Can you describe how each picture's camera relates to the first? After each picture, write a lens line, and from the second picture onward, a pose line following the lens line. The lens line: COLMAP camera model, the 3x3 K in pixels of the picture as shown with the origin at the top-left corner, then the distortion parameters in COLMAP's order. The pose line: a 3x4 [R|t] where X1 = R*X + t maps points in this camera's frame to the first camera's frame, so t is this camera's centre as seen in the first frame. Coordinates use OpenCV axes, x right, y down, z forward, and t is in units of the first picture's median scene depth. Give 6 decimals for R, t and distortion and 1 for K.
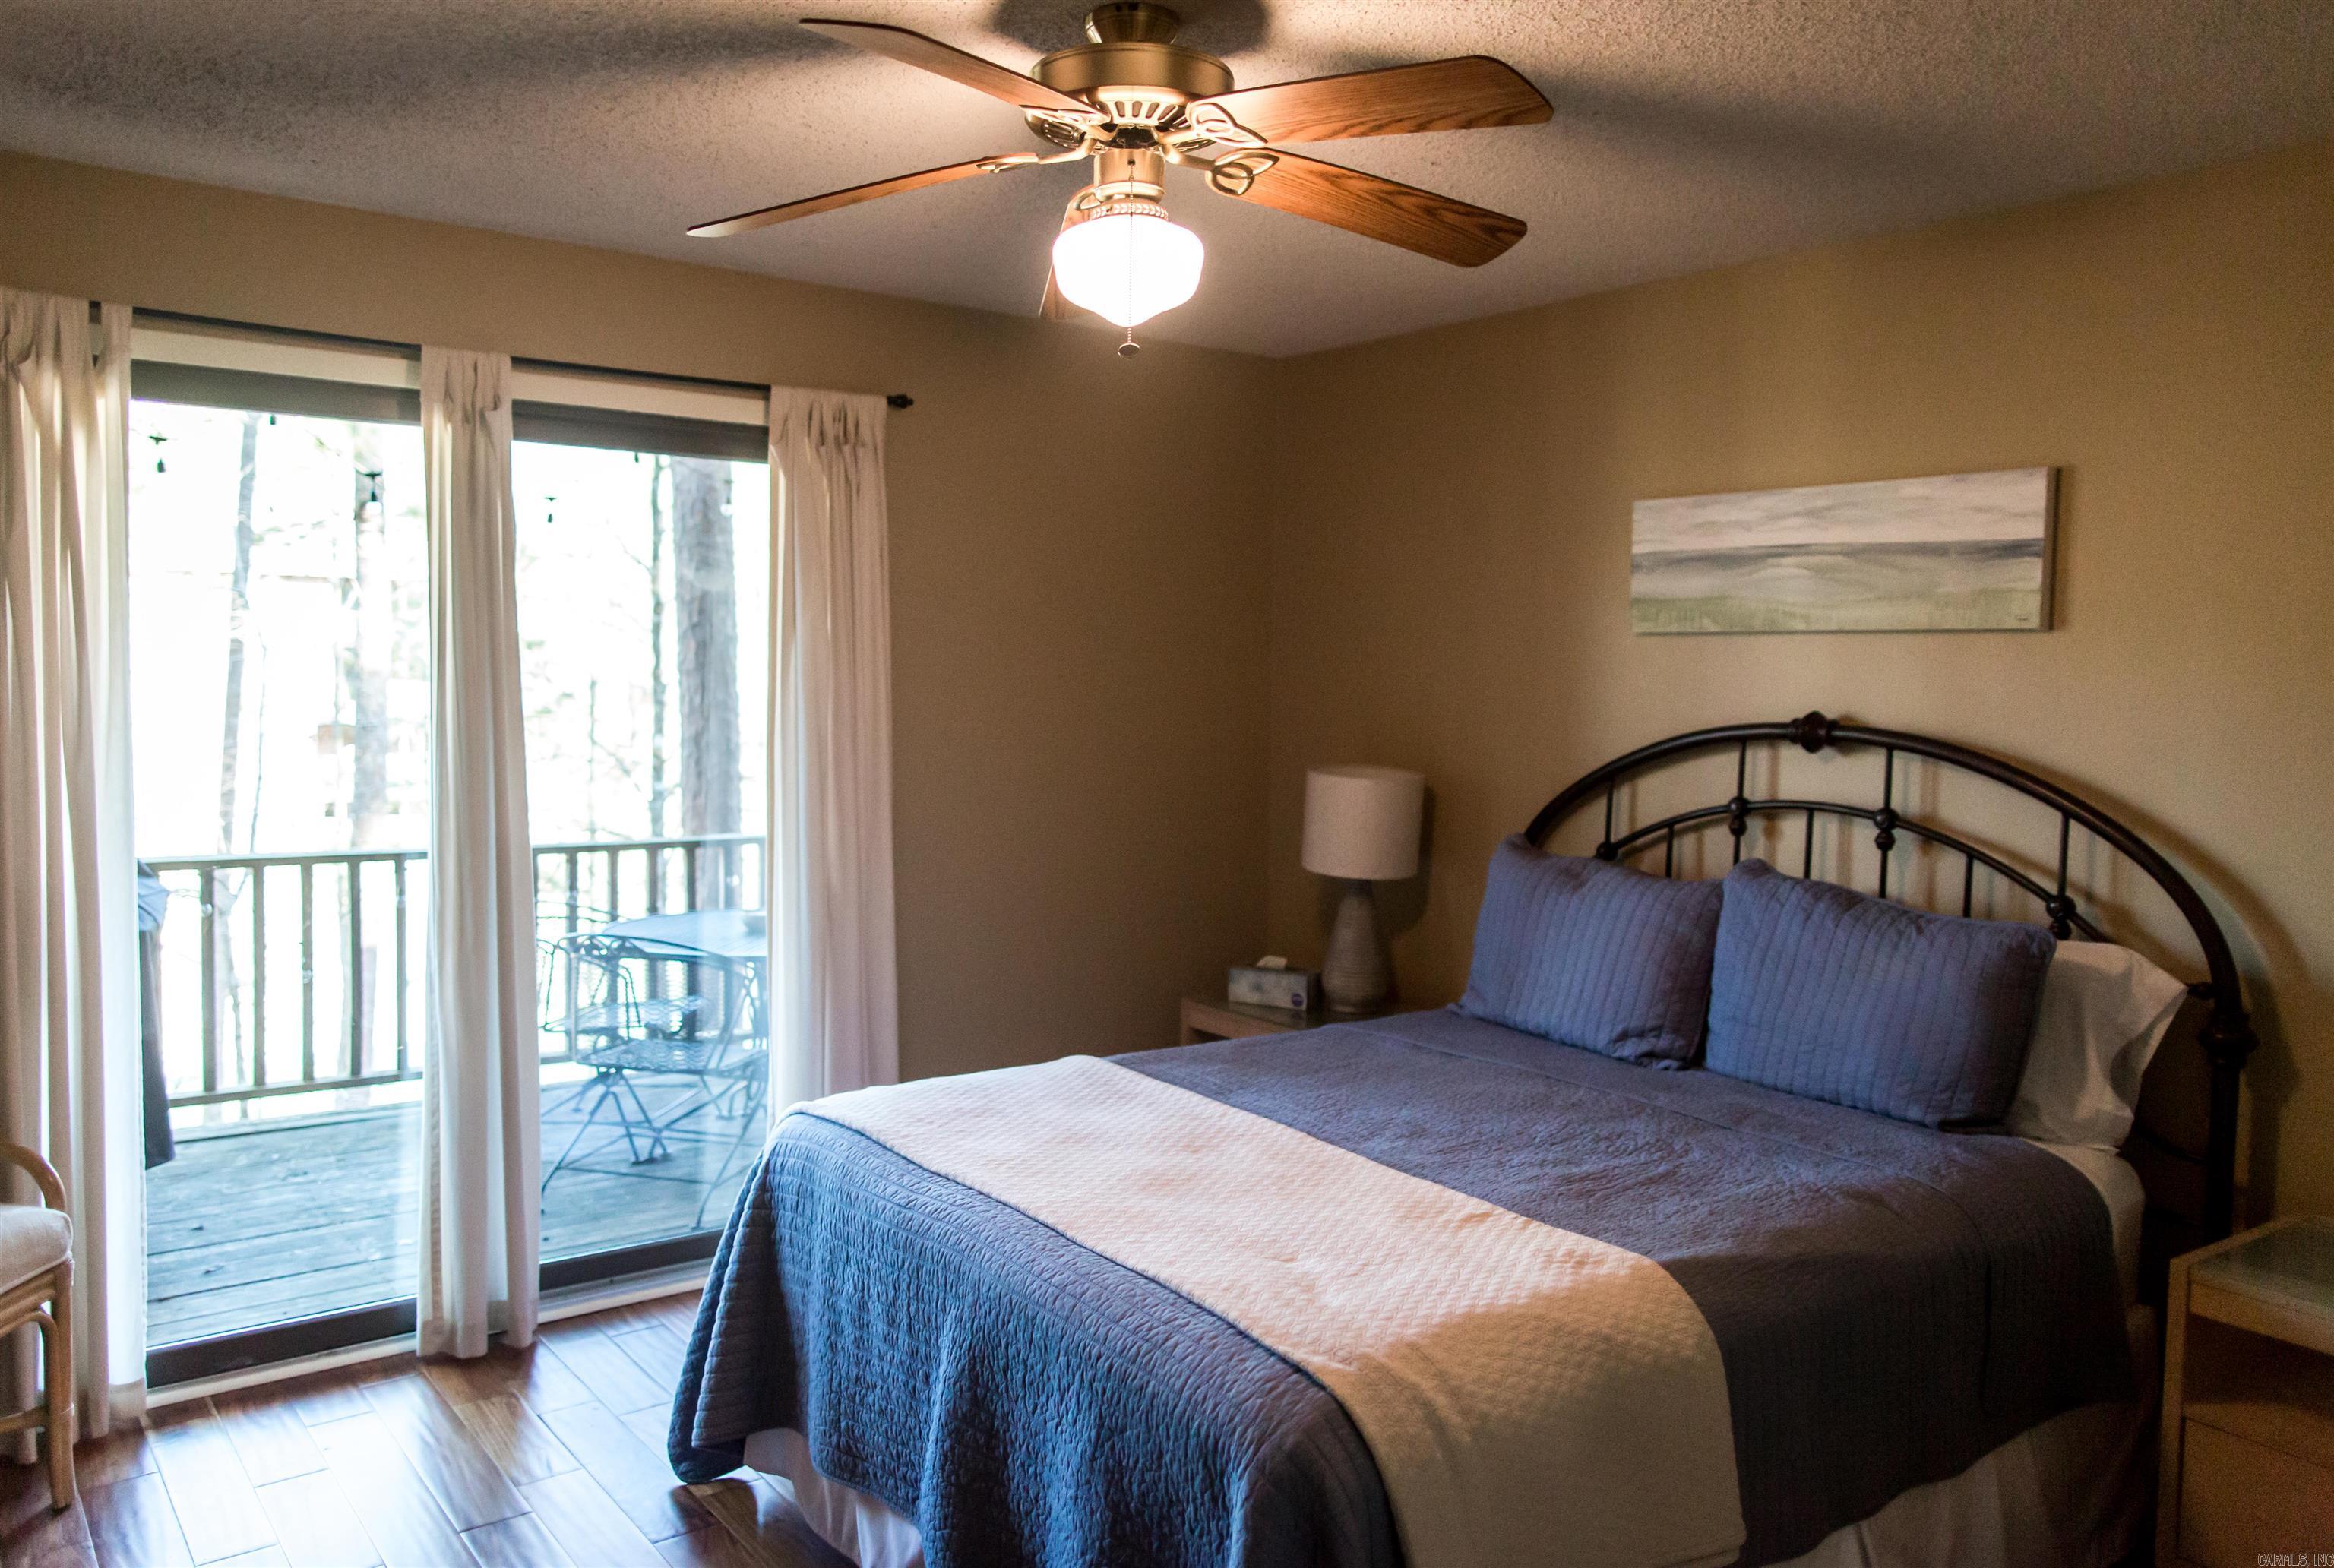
lens RADIAL K [[1683.3, 0, 1162.7], [0, 1683.3, 773.1], [0, 0, 1]] dist [-0.001504, -0.003883]
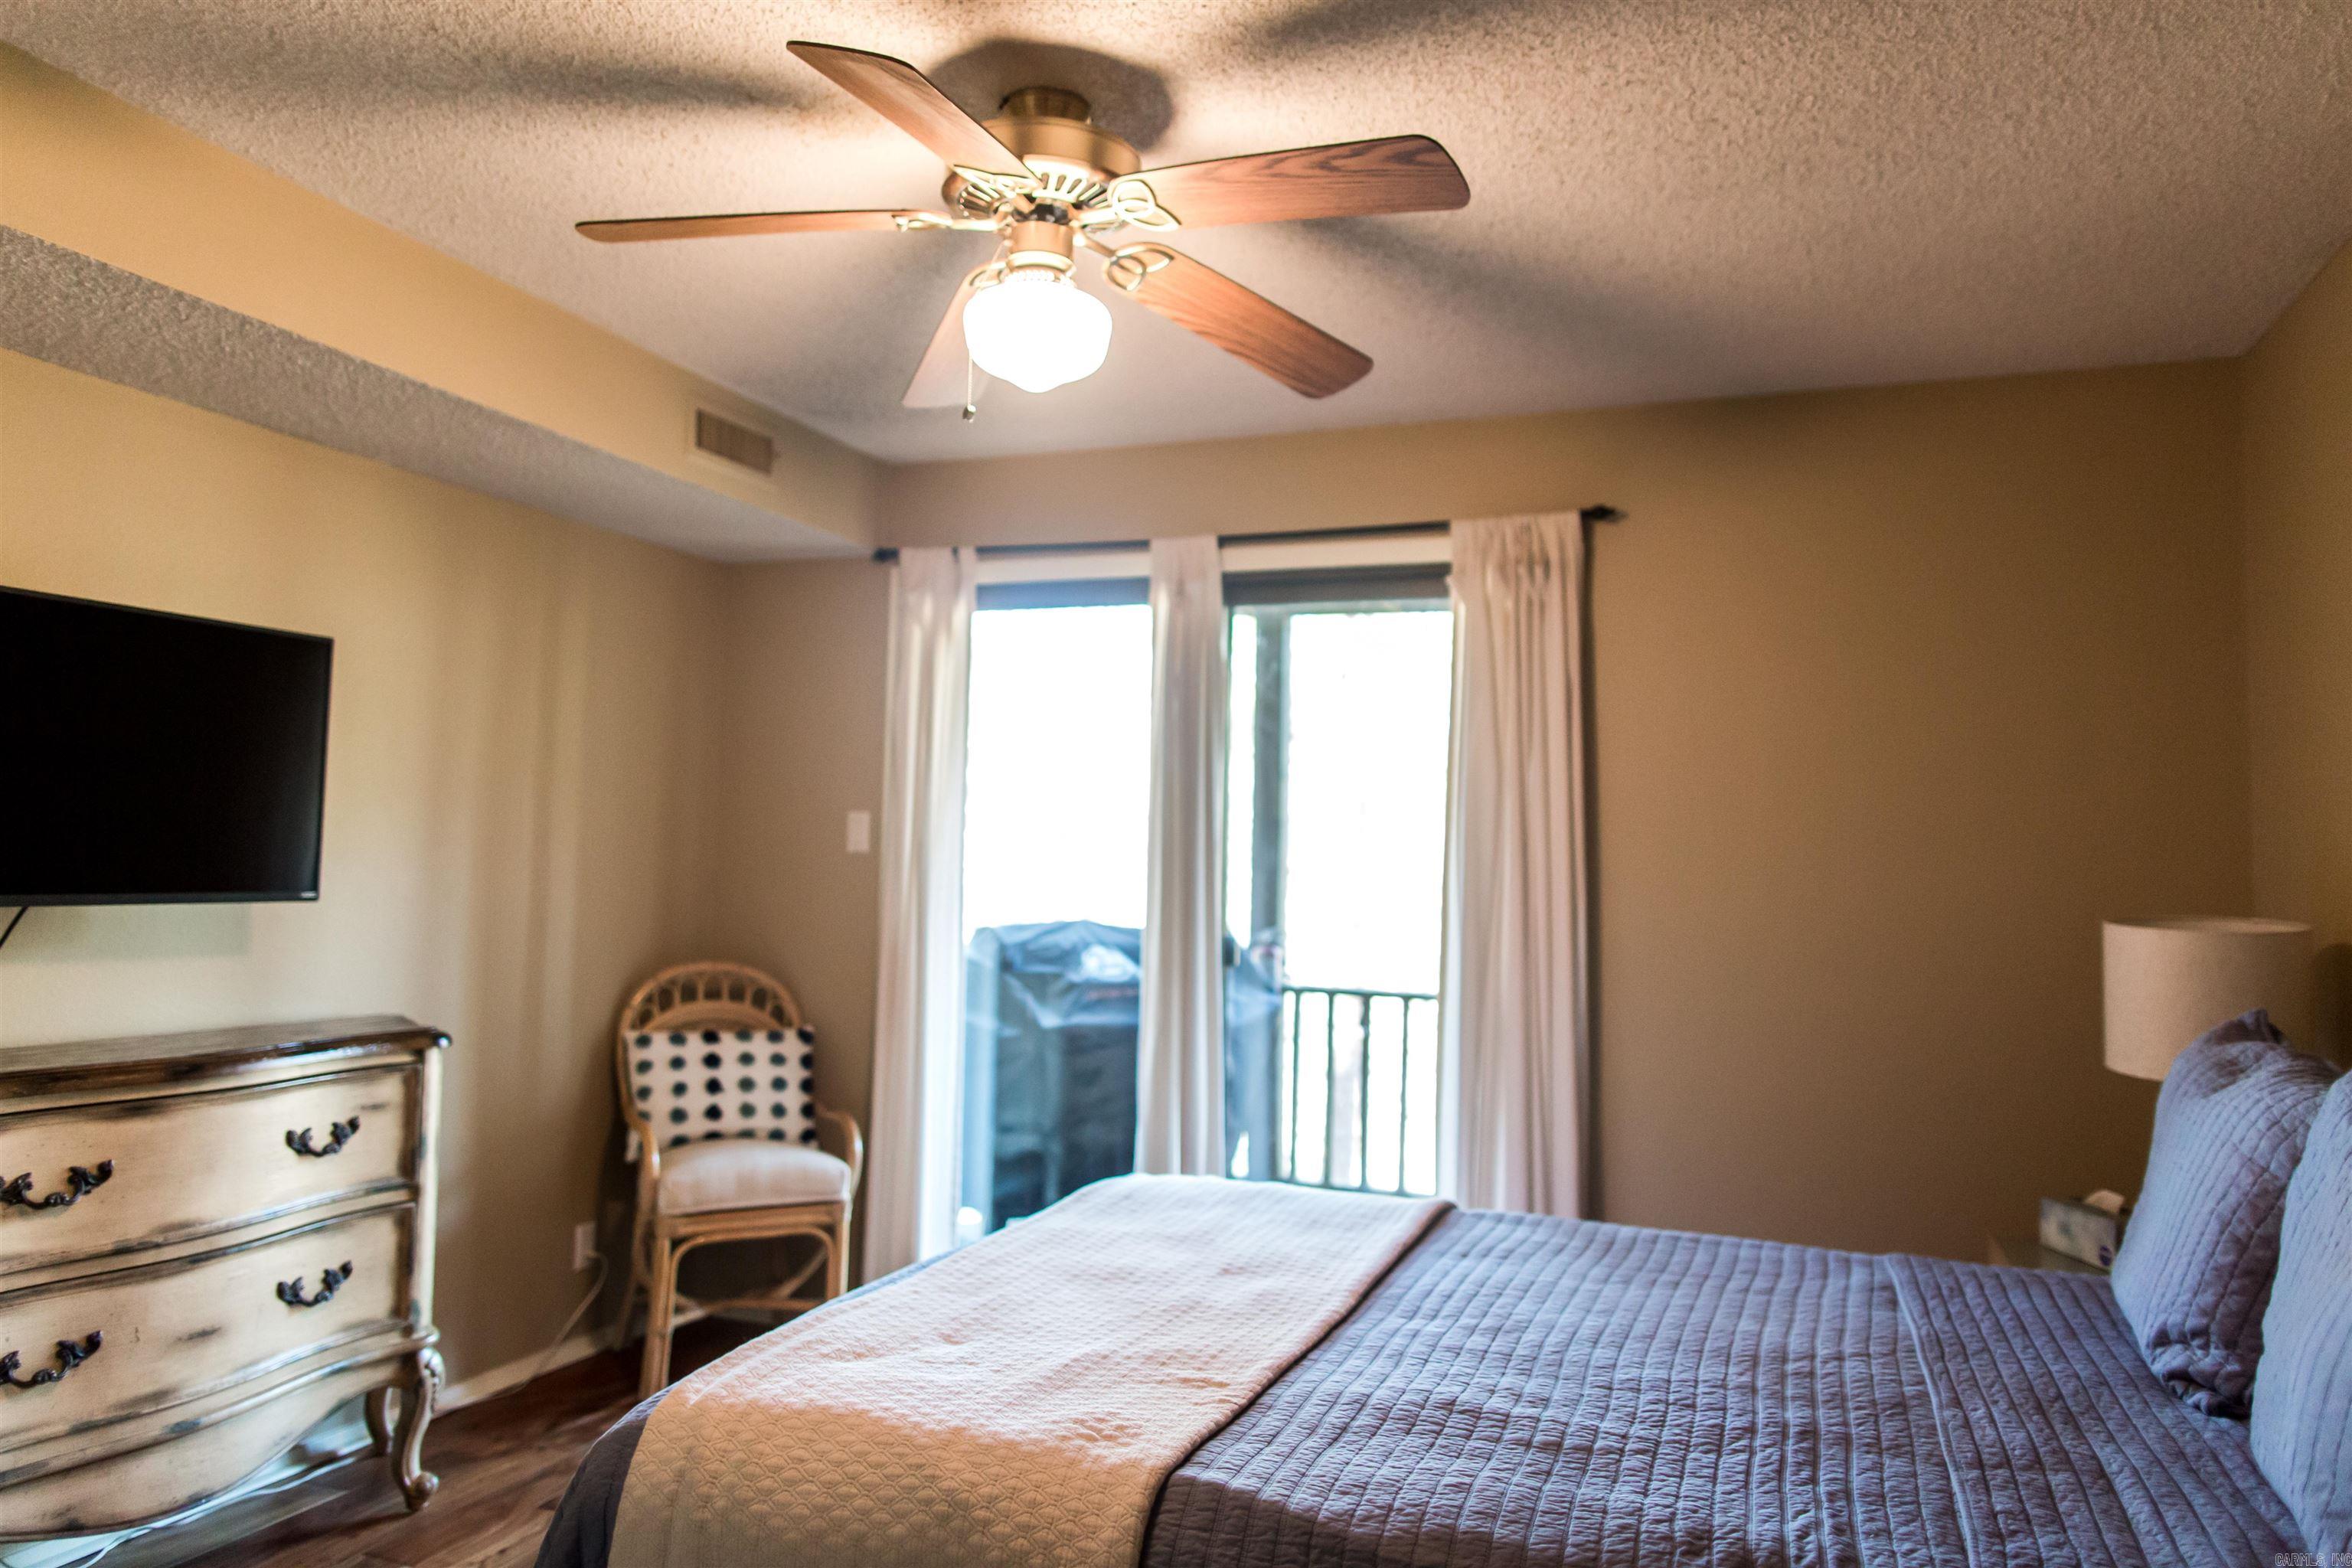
lens RADIAL K [[1737.8, 0, 1384.7], [0, 1737.8, 789.4], [0, 0, 1]] dist [0.002246, -0.003477]
pose [[0.518738, -0.057278, -0.853012, 0.782883], [-0.066771, 0.991991, -0.107215, 0.061074], [0.852322, 0.112573, 0.510759, 0.529451]]
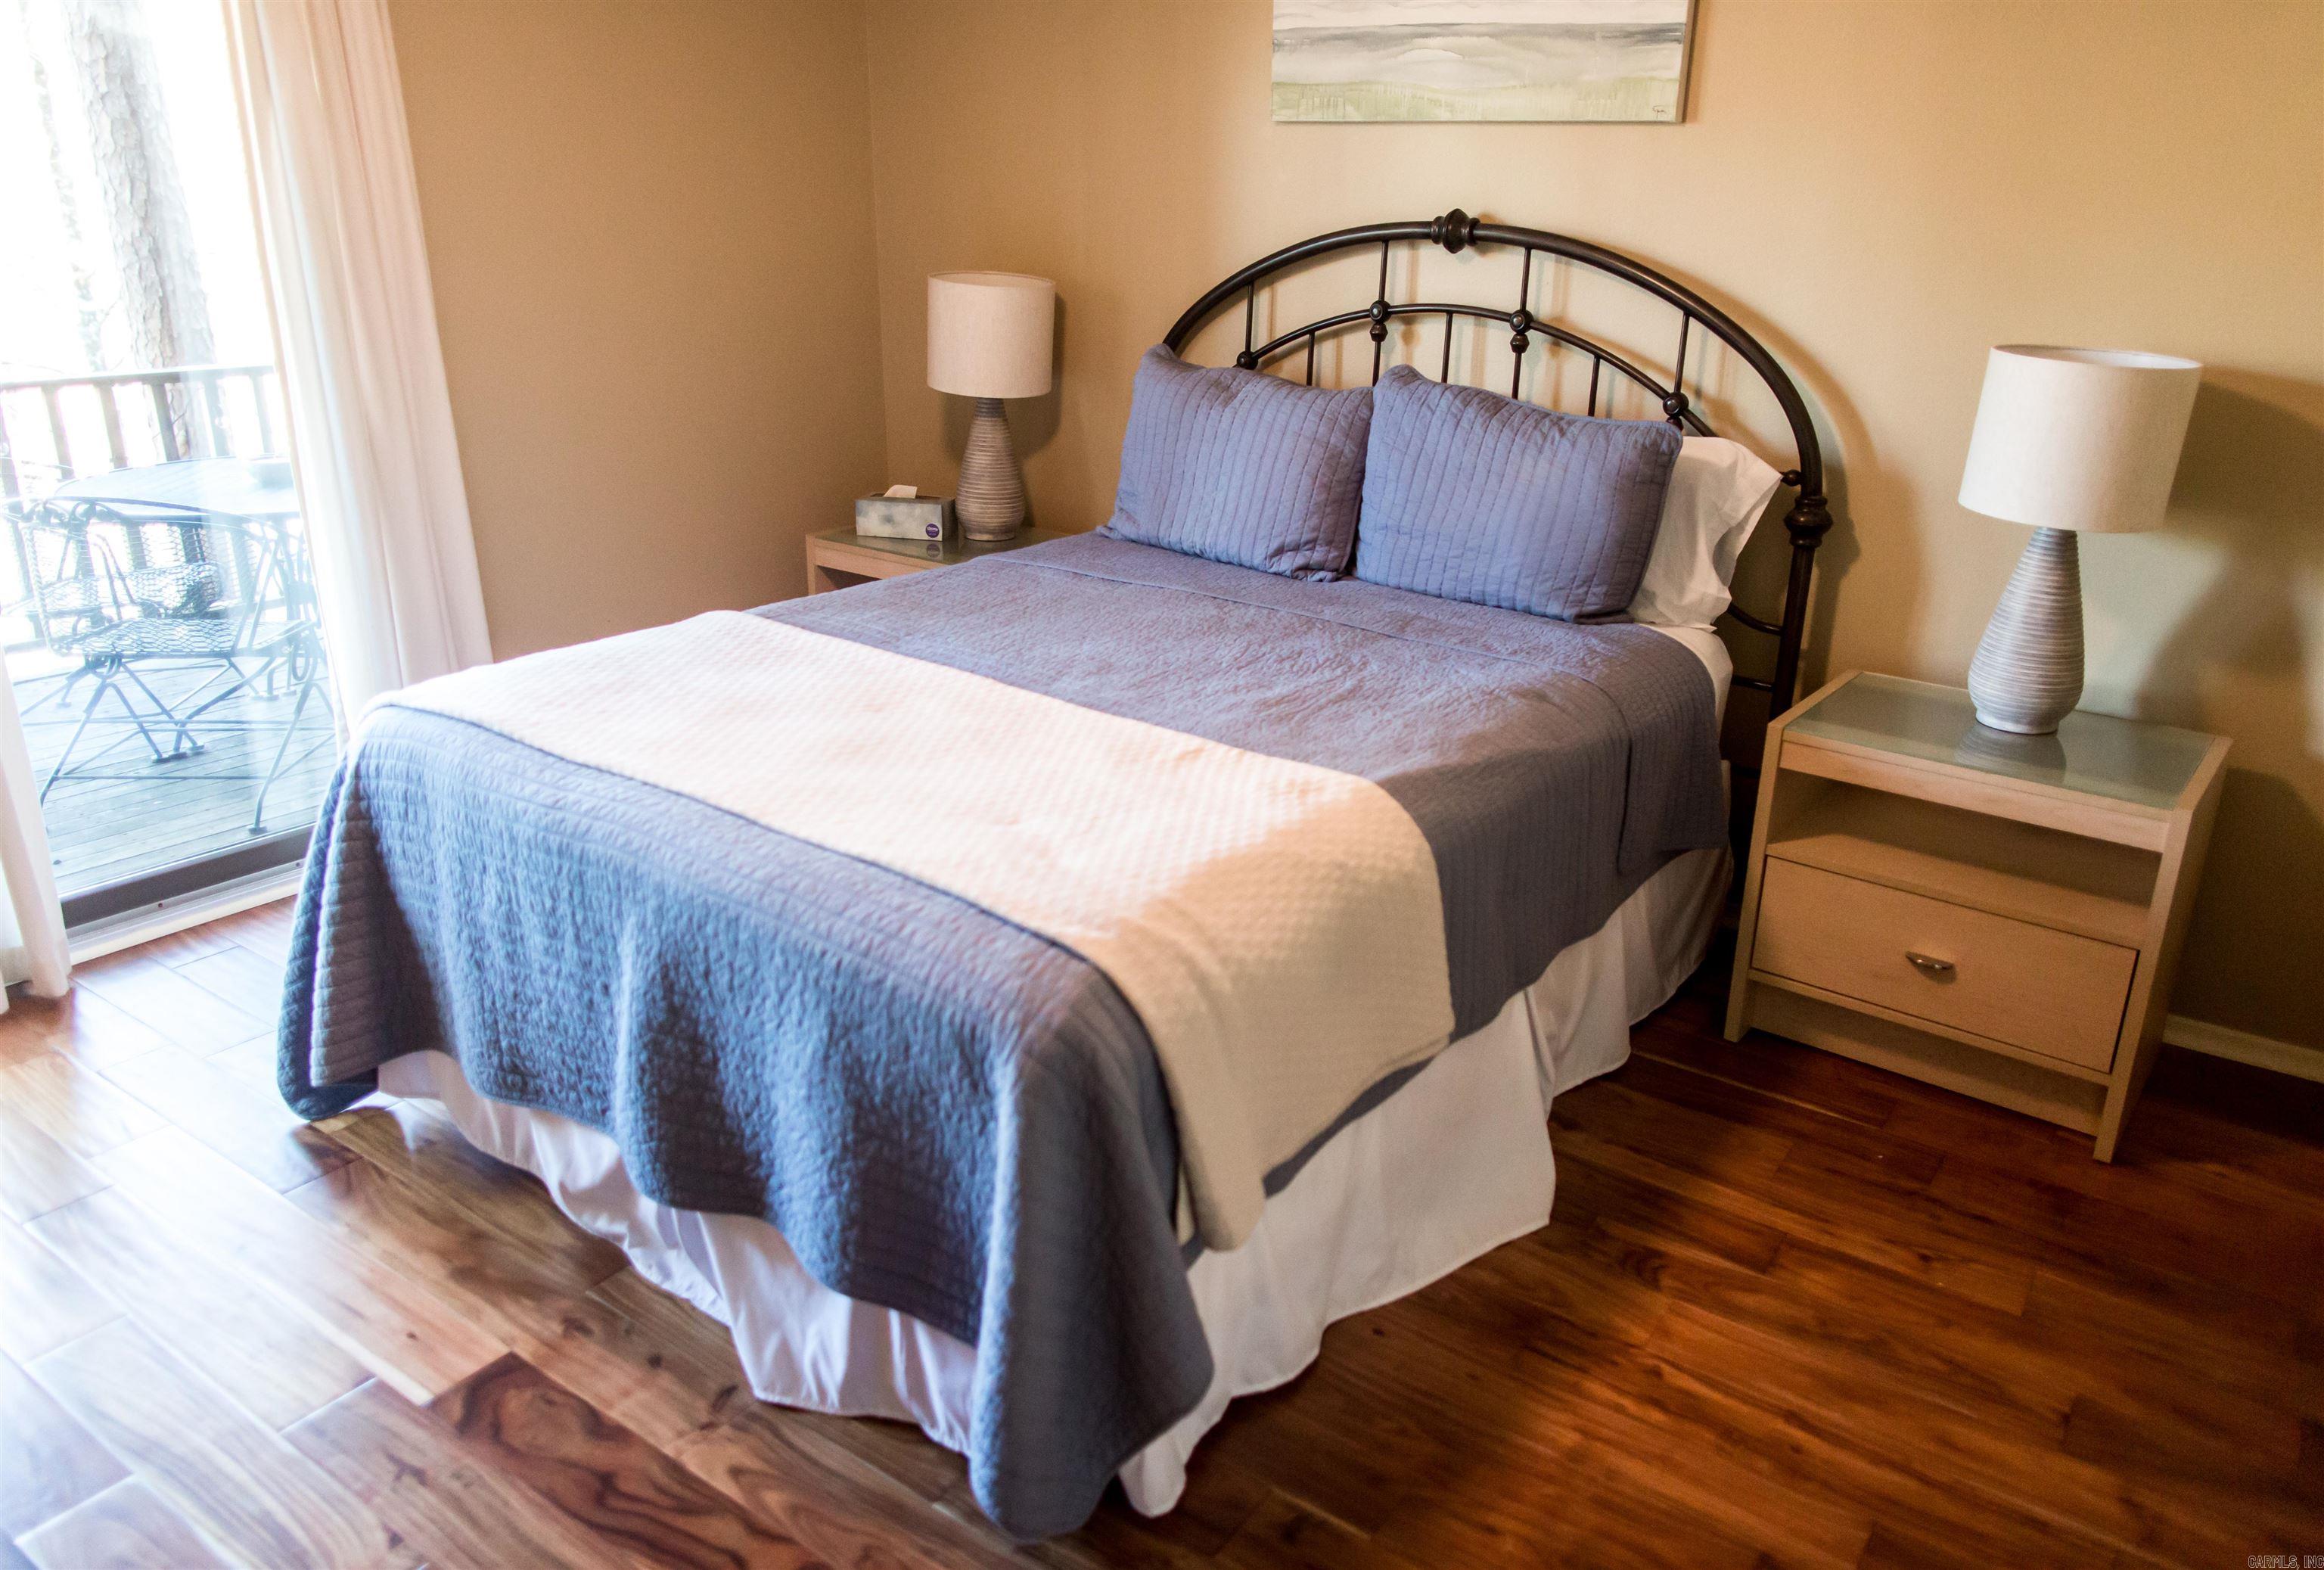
lens RADIAL K [[1613.7, 0, 1237.4], [0, 1613.7, 742.4], [0, 0, 1]] dist [0.008905, -0.002068]
pose [[0.951100, -0.095605, 0.293713, -0.050261], [0.011614, 0.961289, 0.275296, 0.001950], [-0.308663, -0.258423, 0.915393, 0.121139]]
